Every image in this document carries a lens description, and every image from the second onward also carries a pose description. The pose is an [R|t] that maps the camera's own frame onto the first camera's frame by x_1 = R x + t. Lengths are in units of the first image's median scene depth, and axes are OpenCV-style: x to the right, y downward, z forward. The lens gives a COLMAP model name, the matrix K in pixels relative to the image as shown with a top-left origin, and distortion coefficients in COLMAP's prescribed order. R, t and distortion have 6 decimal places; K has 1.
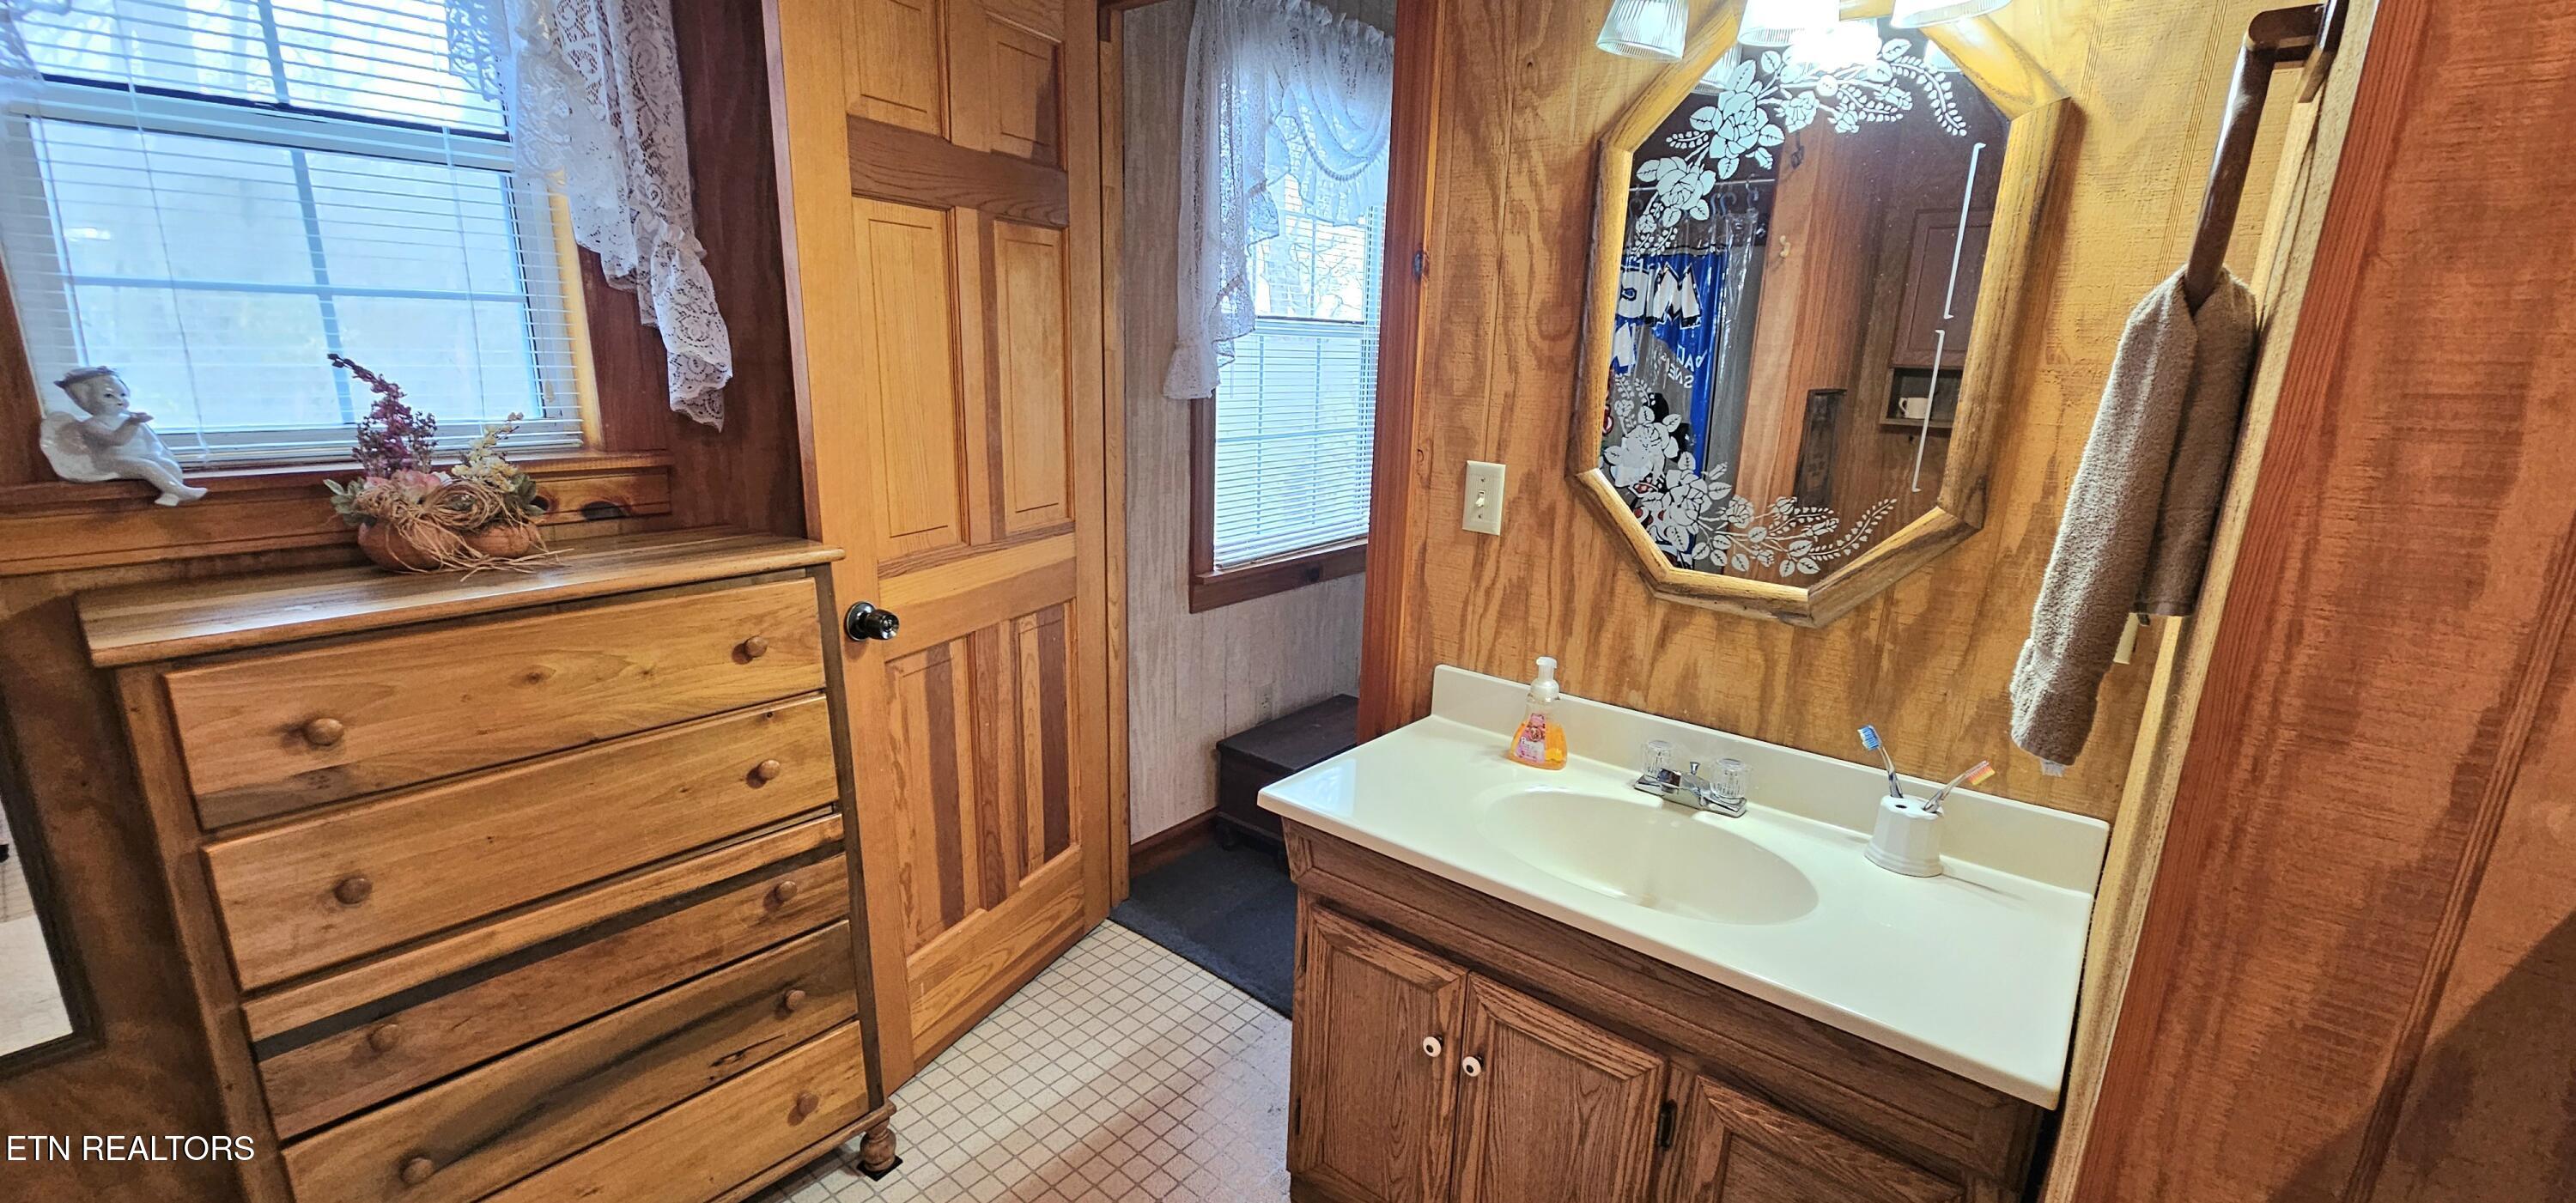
lens RADIAL K [[1051.7, 0, 1283.1], [0, 1051.7, 612.8], [0, 0, 1]] dist [0.001763, -0.000825]
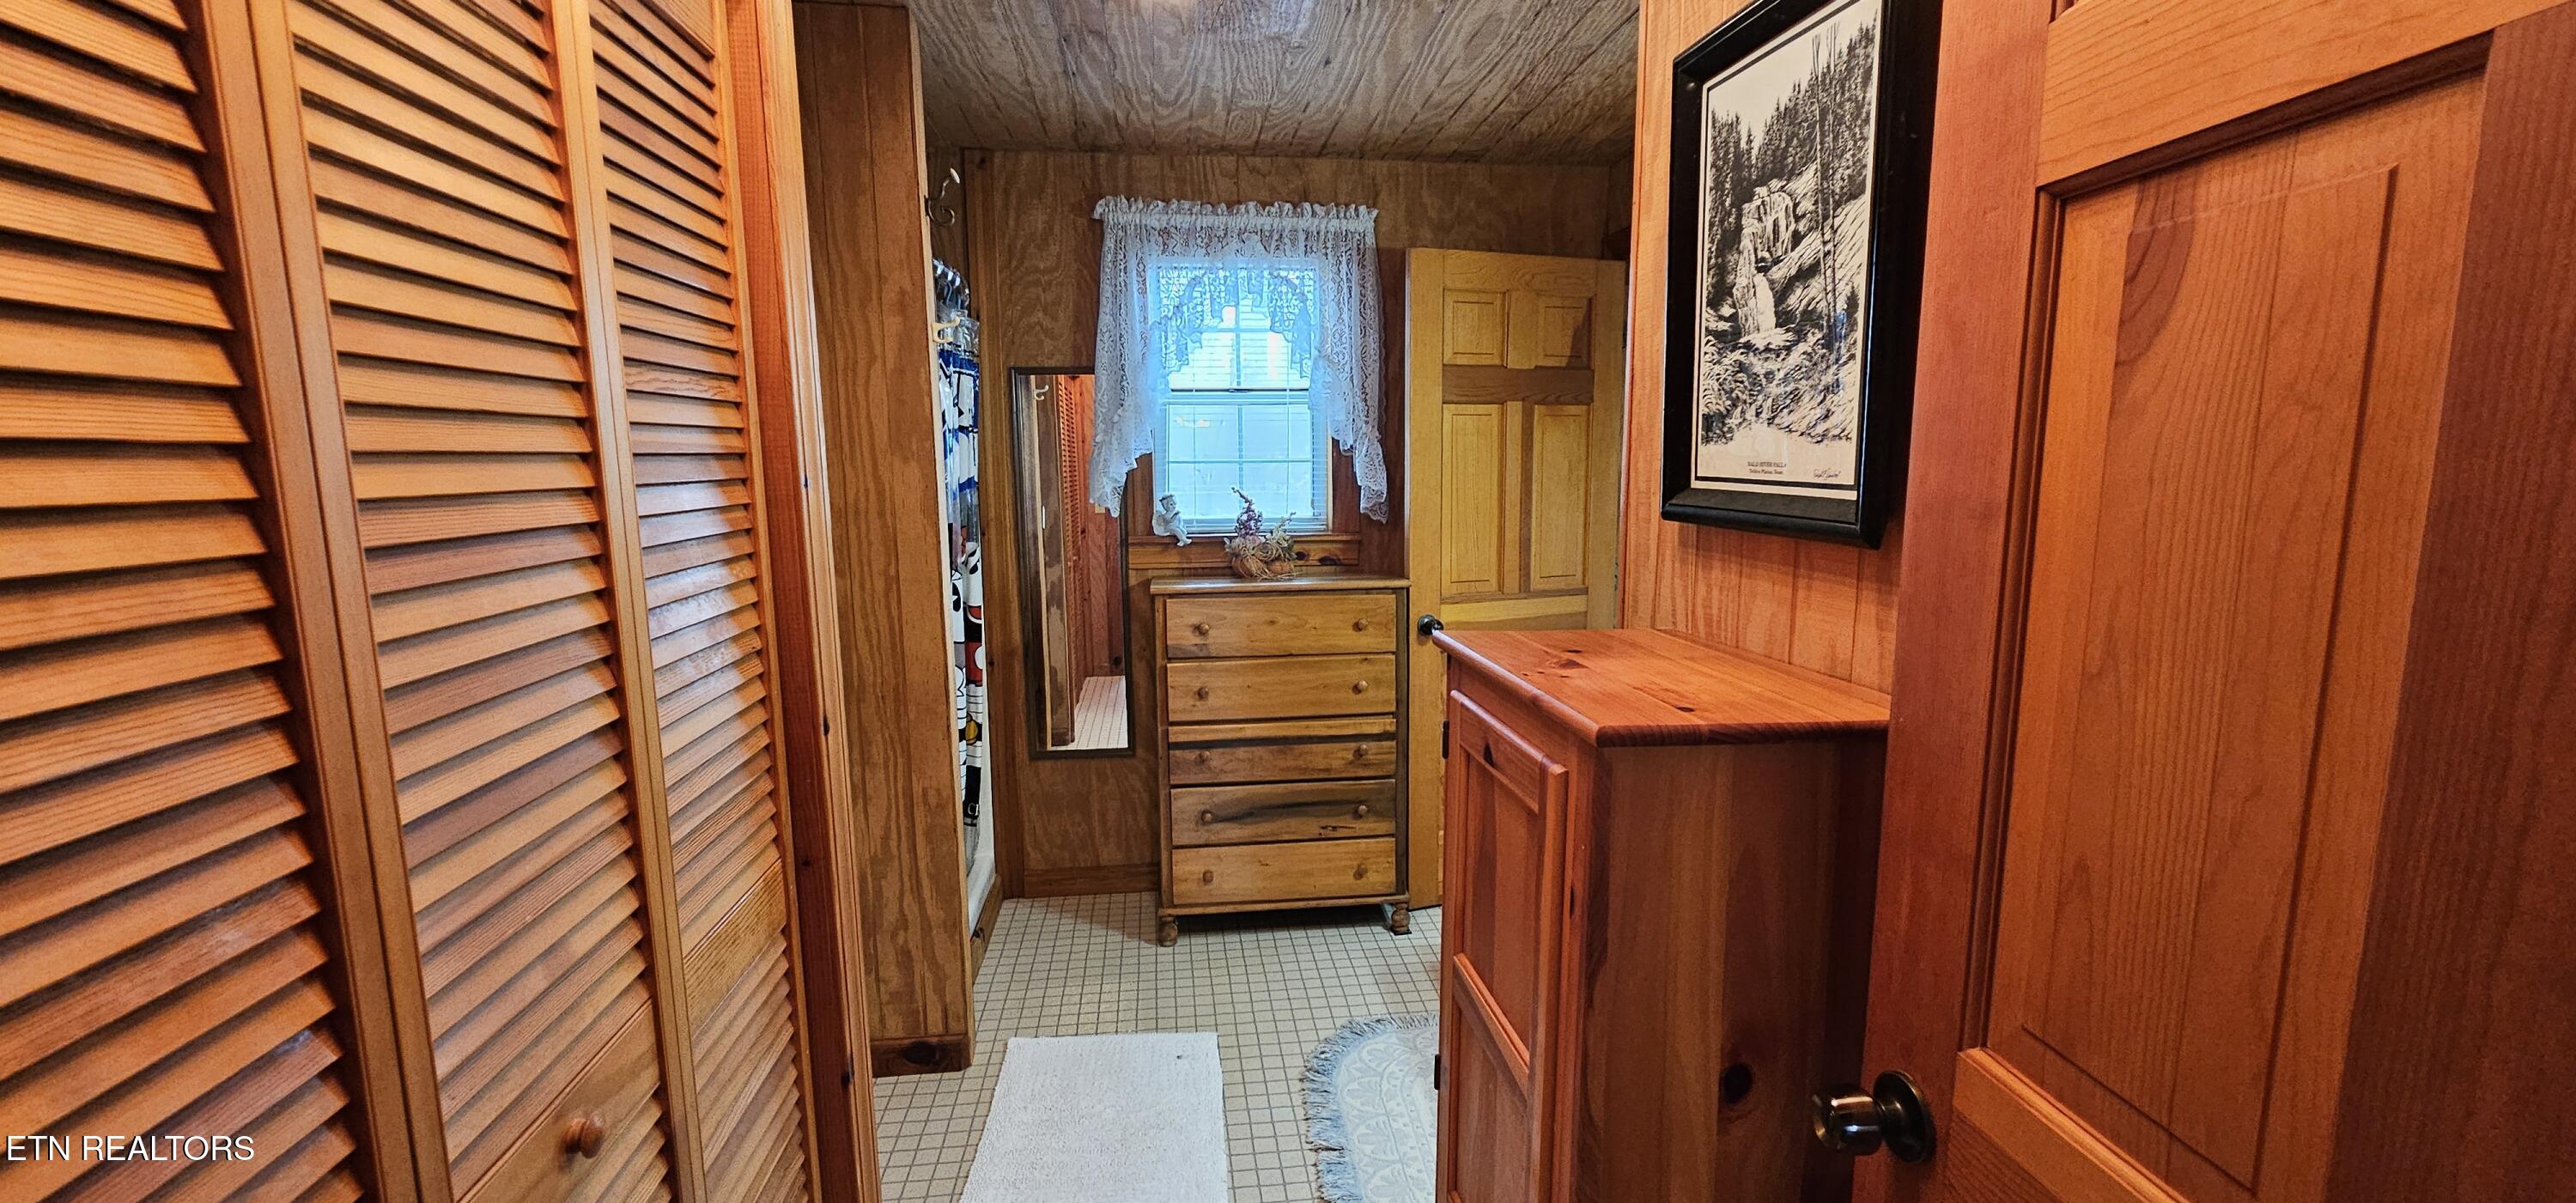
lens RADIAL K [[1051.7, 0, 1289.1], [0, 1051.7, 609.9], [0, 0, 1]] dist [0.001763, -0.000825]
pose [[0.729544, 0.063123, -0.681014, 0.767427], [-0.142113, 0.987990, -0.060664, 0.144476], [0.669006, 0.141038, 0.729753, -0.583127]]
